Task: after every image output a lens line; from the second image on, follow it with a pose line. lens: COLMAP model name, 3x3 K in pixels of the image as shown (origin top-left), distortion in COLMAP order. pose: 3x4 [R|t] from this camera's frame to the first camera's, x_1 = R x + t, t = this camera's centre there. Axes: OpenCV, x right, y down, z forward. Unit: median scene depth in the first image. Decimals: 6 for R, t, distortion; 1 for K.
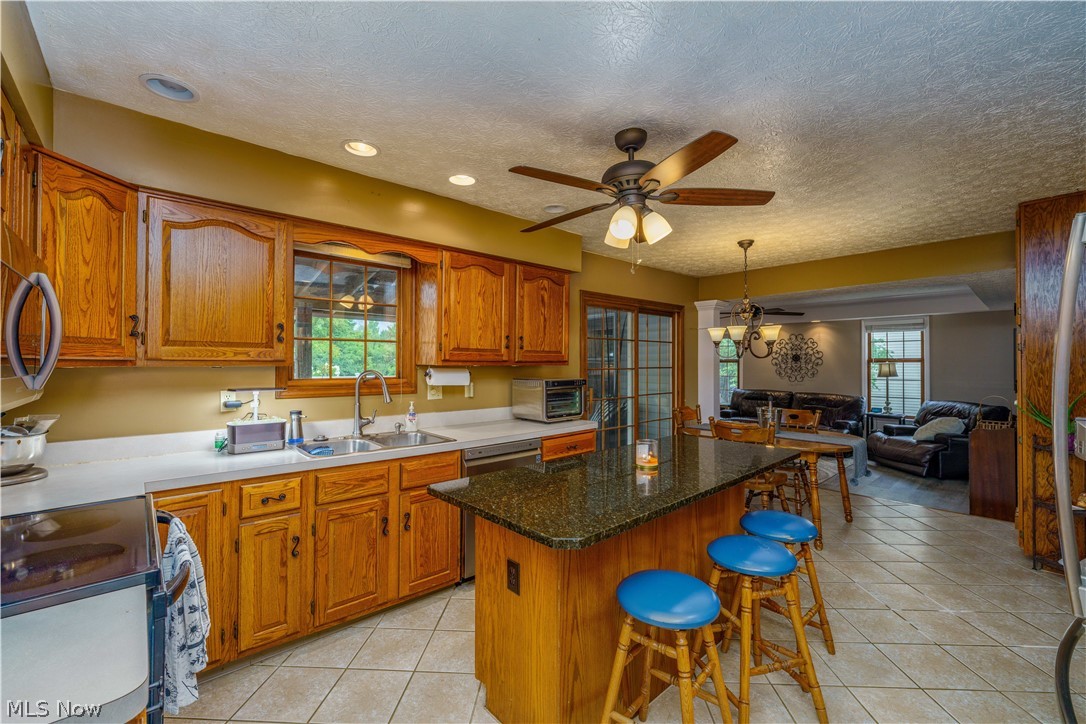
lens RADIAL K [[457.6, 0, 543.0], [0, 457.6, 362.0], [0, 0, 1]] dist [-0.000658, 0.000391]
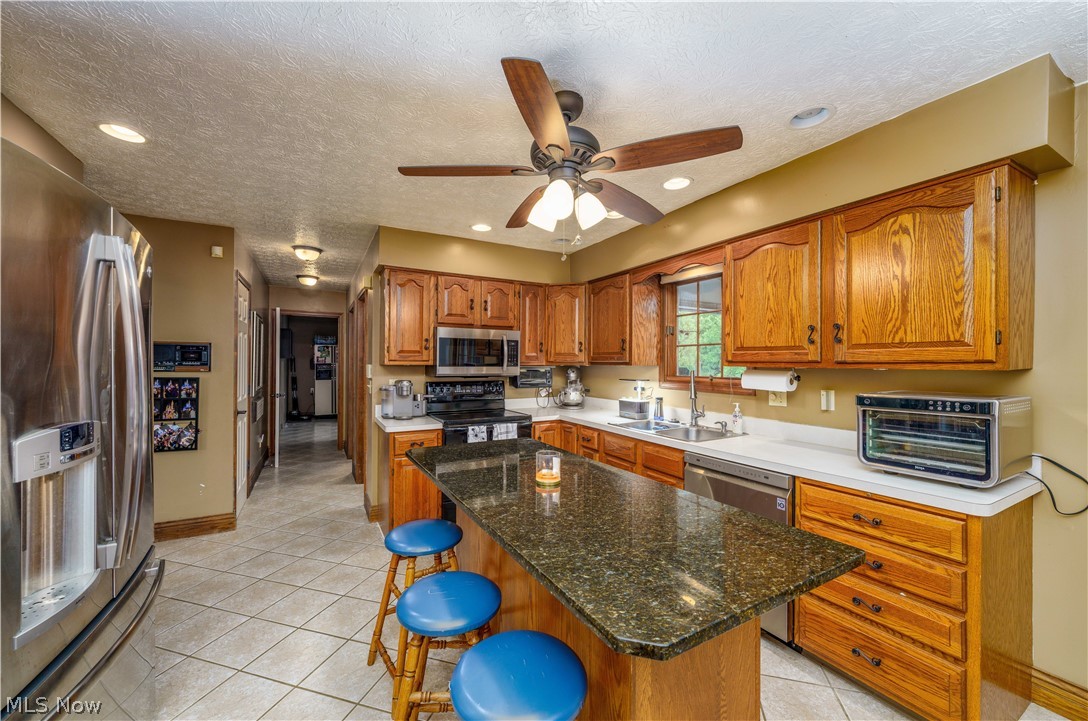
lens RADIAL K [[408.8, 0, 531.0], [0, 408.8, 363.6], [0, 0, 1]] dist [-0.002230, -0.000131]
pose [[-0.237379, 0.001868, -0.971415, 0.667706], [0.002672, 0.999996, 0.001270, -0.001139], [0.971413, -0.002294, -0.237383, 0.776377]]
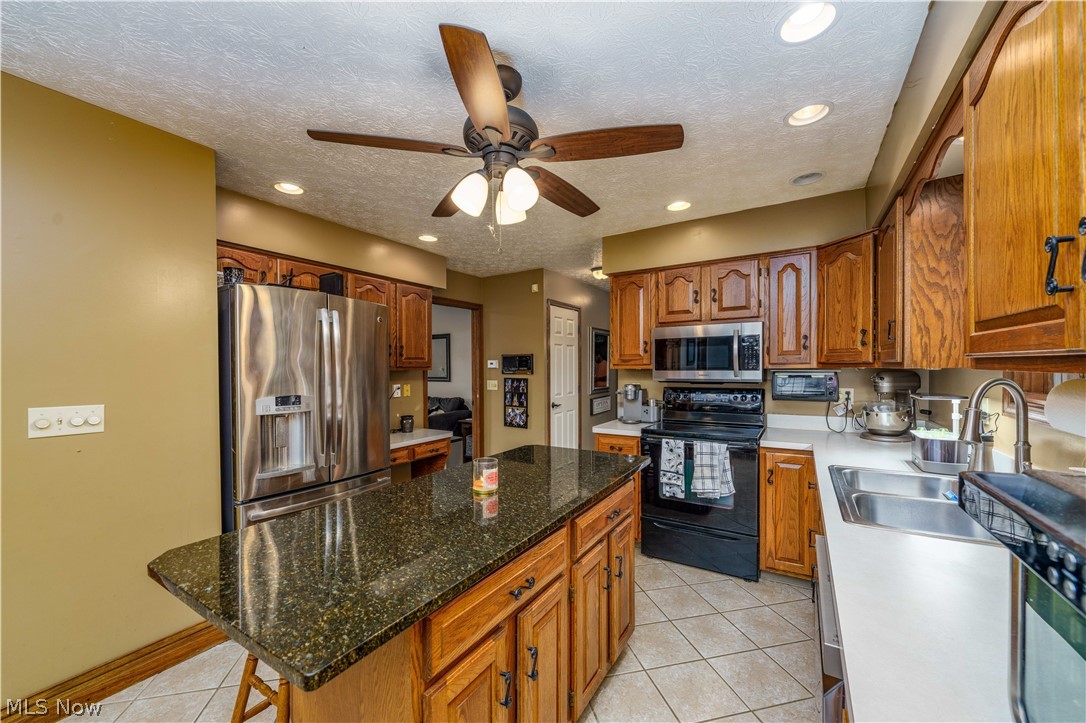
lens RADIAL K [[419.4, 0, 555.1], [0, 419.4, 374.2], [0, 0, 1]] dist [0.000109, -0.000009]
pose [[-0.958767, 0.011606, -0.283956, 0.211549], [0.009157, 0.999909, 0.009950, 0.003907], [0.284046, 0.006940, -0.958786, 1.188812]]
